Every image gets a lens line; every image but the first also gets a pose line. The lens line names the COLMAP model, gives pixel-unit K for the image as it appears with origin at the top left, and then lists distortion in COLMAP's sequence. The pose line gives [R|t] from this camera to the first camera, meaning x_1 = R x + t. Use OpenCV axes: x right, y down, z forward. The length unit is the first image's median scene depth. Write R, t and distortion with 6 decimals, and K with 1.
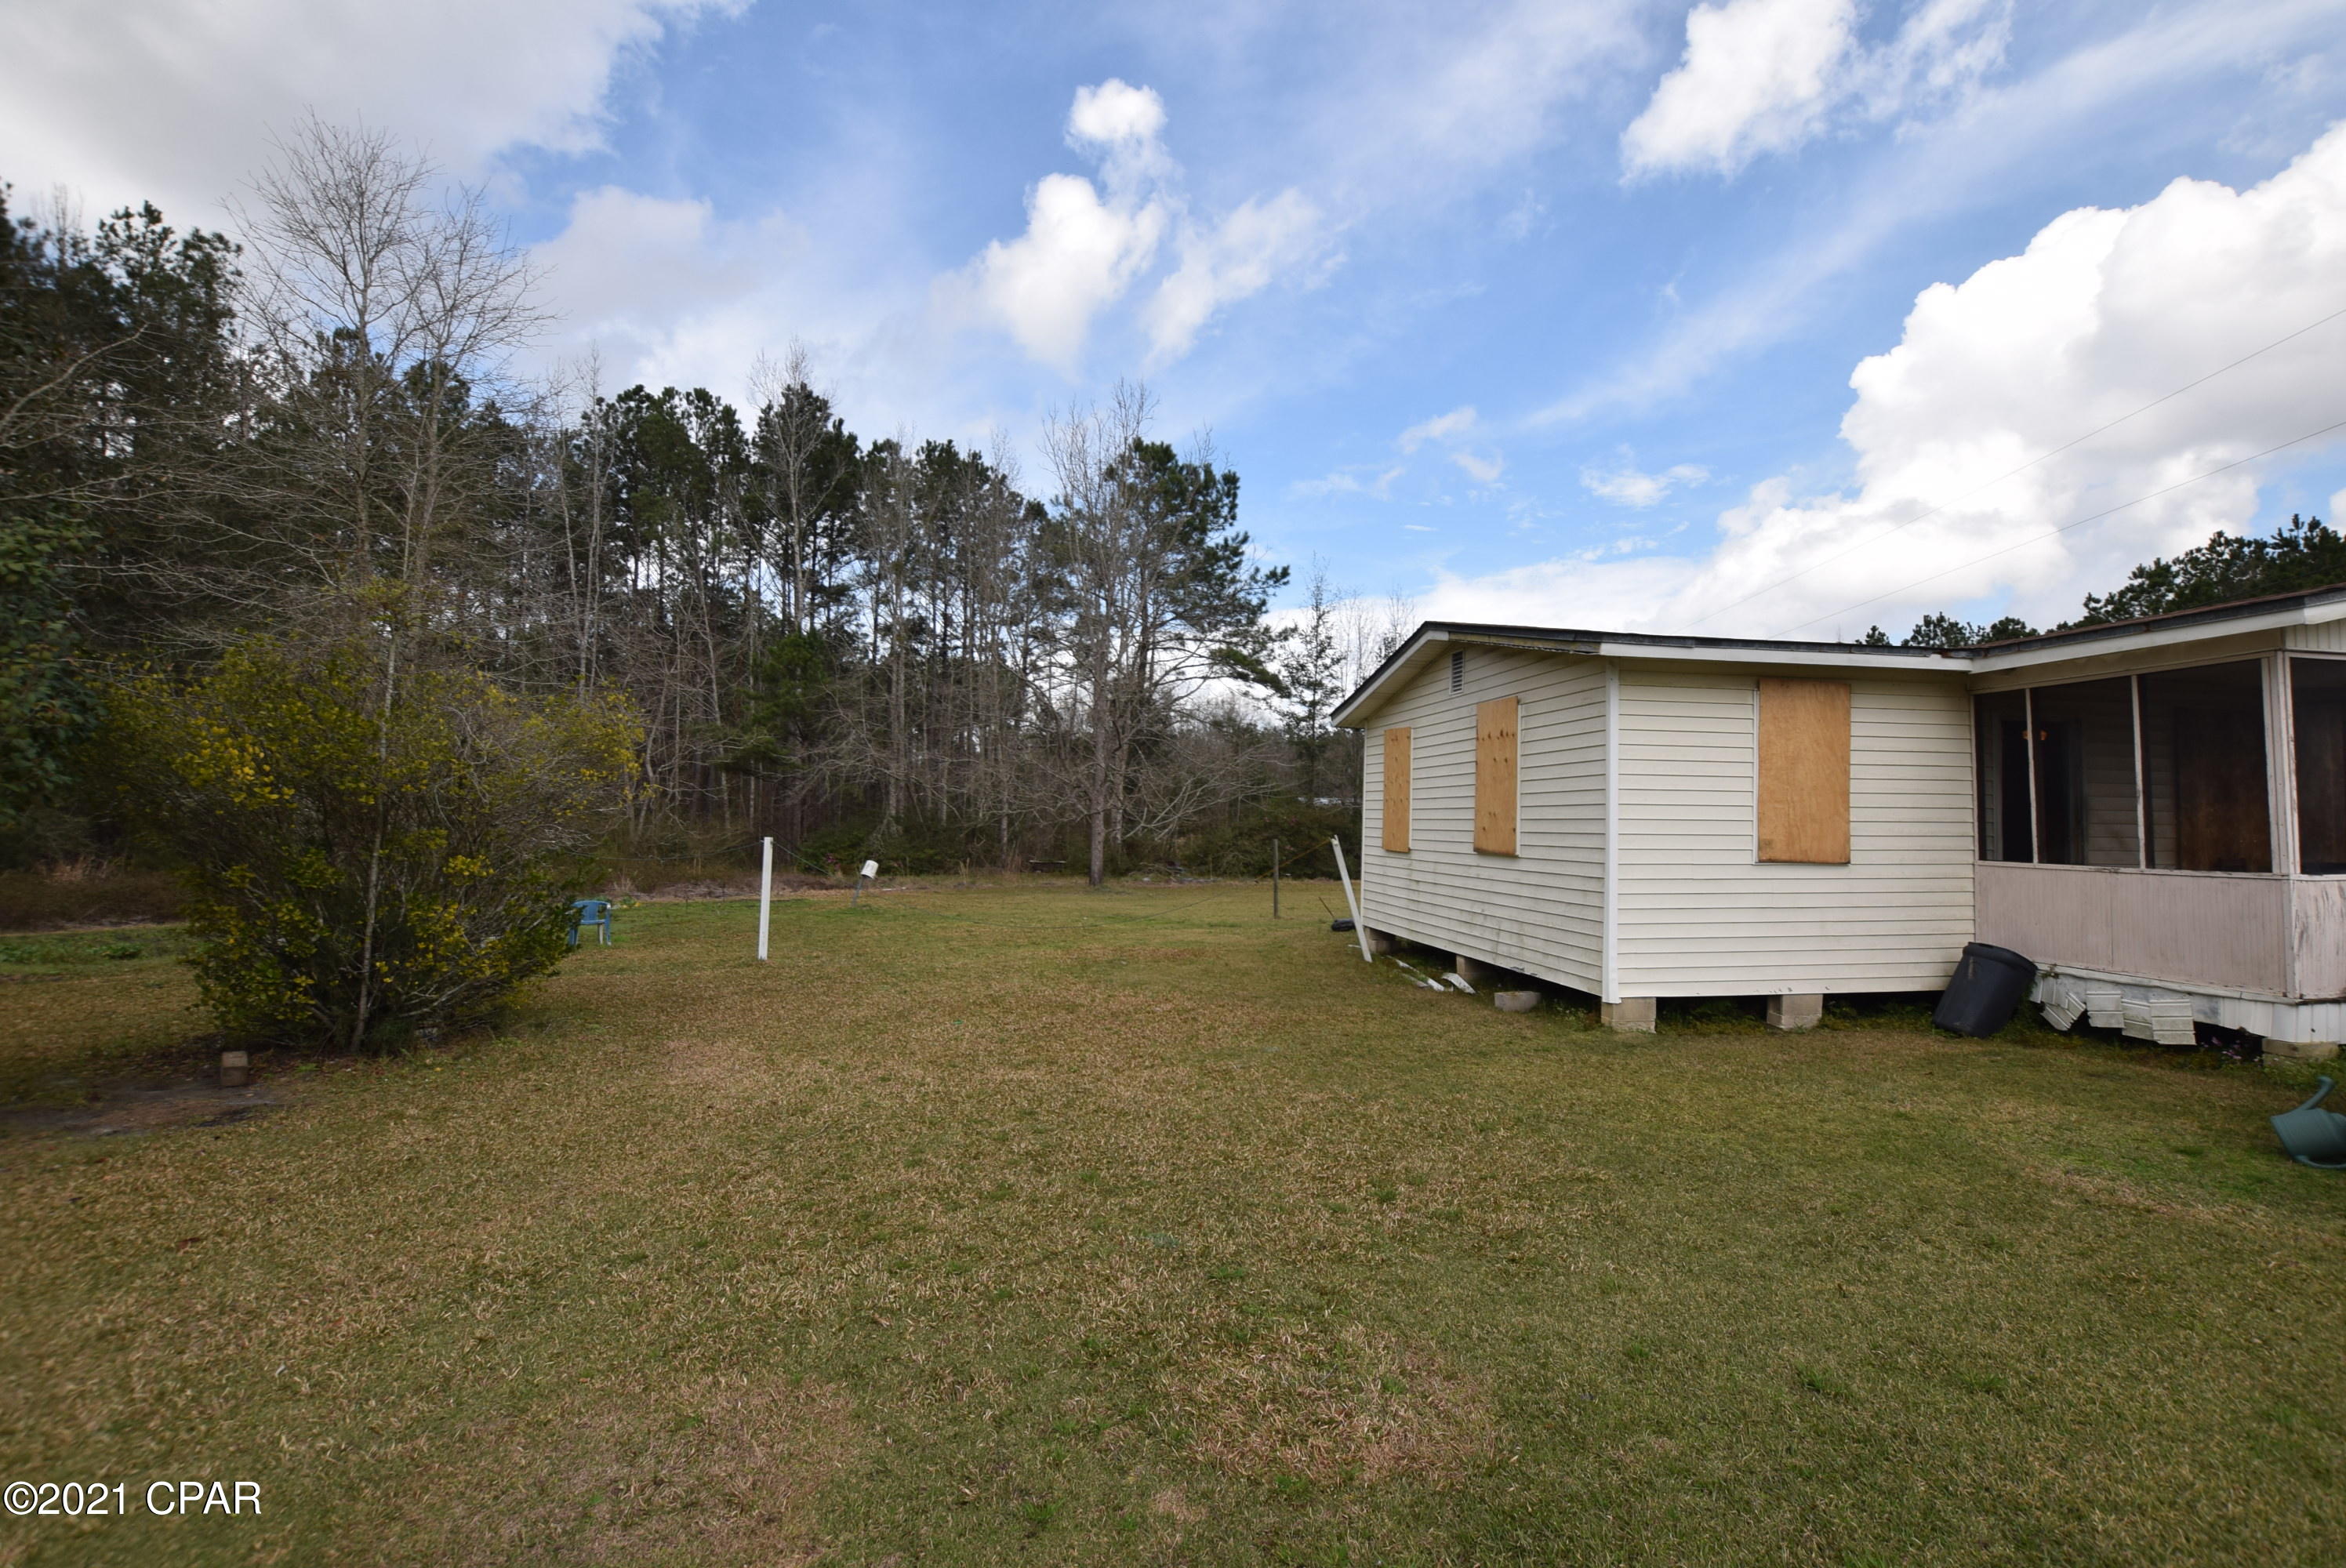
lens RADIAL K [[1036.0, 0, 1187.3], [0, 1036.0, 785.7], [0, 0, 1]] dist [-0.036067, 0.005719]
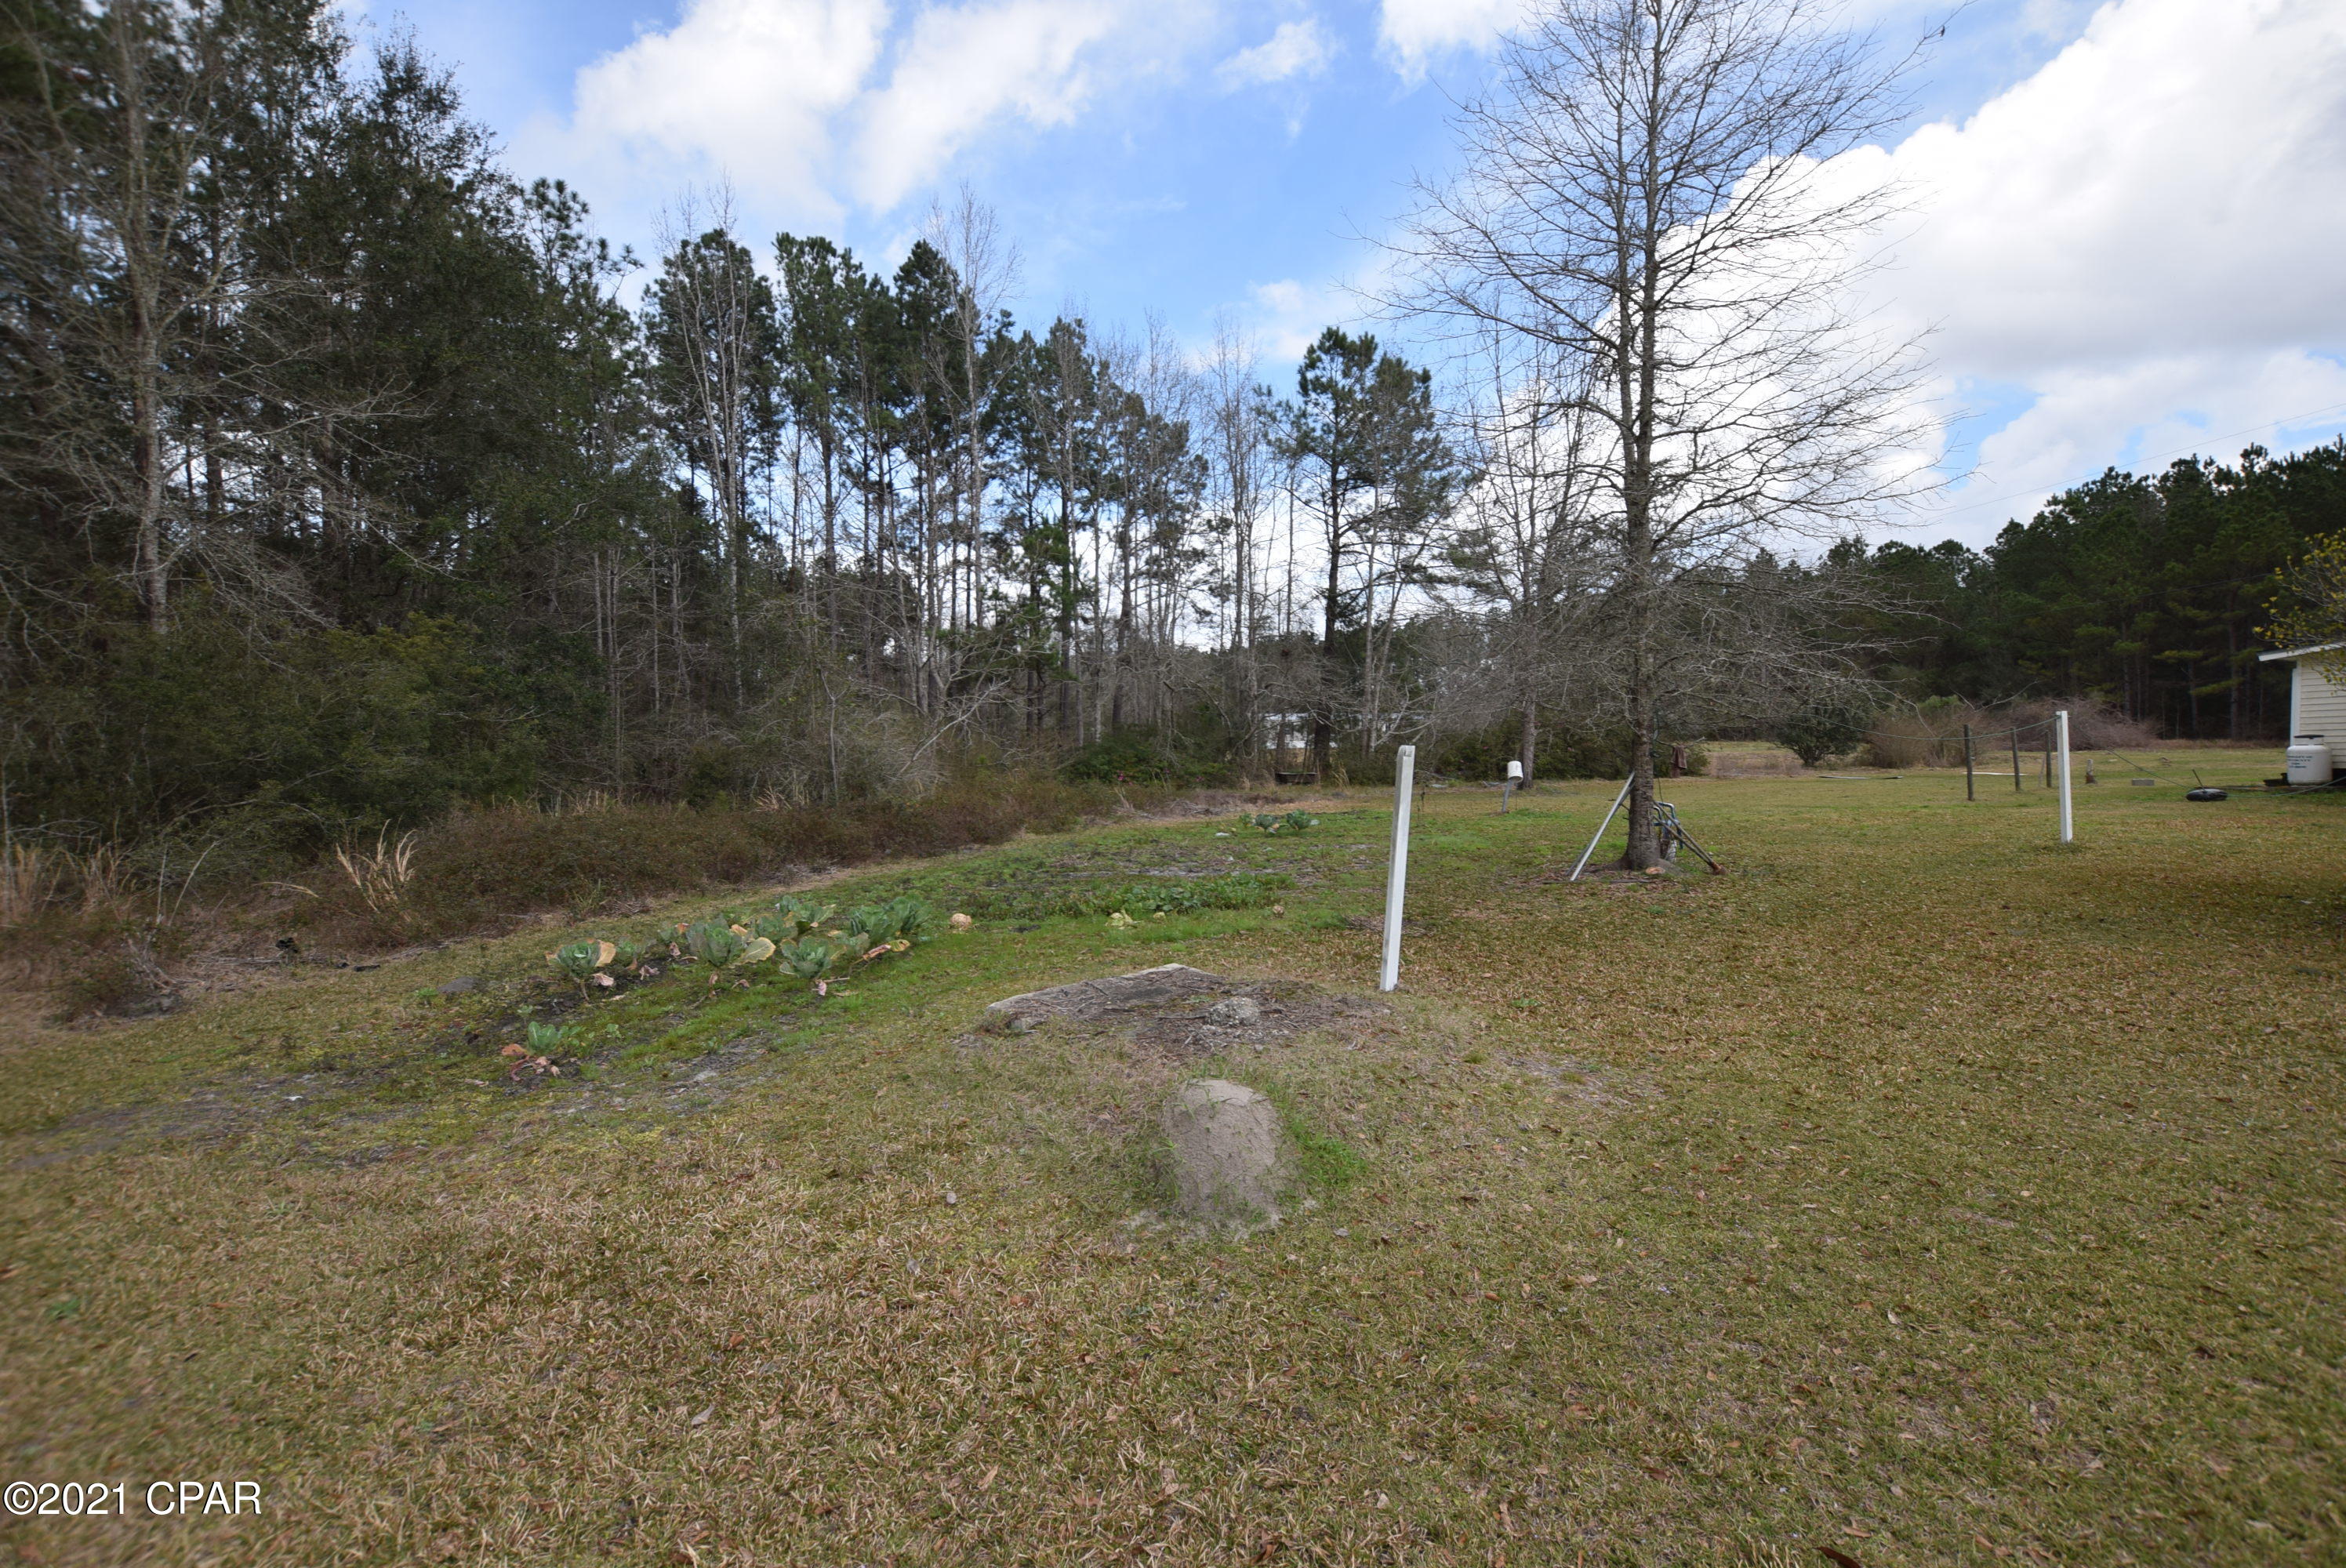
lens RADIAL K [[1036.0, 0, 1189.7], [0, 1036.0, 780.8], [0, 0, 1]] dist [-0.036067, 0.005719]
pose [[0.976556, -0.034070, 0.212548, -0.851226], [0.018855, 0.997139, 0.073205, 0.018471], [-0.214434, -0.067481, 0.974405, 0.170731]]
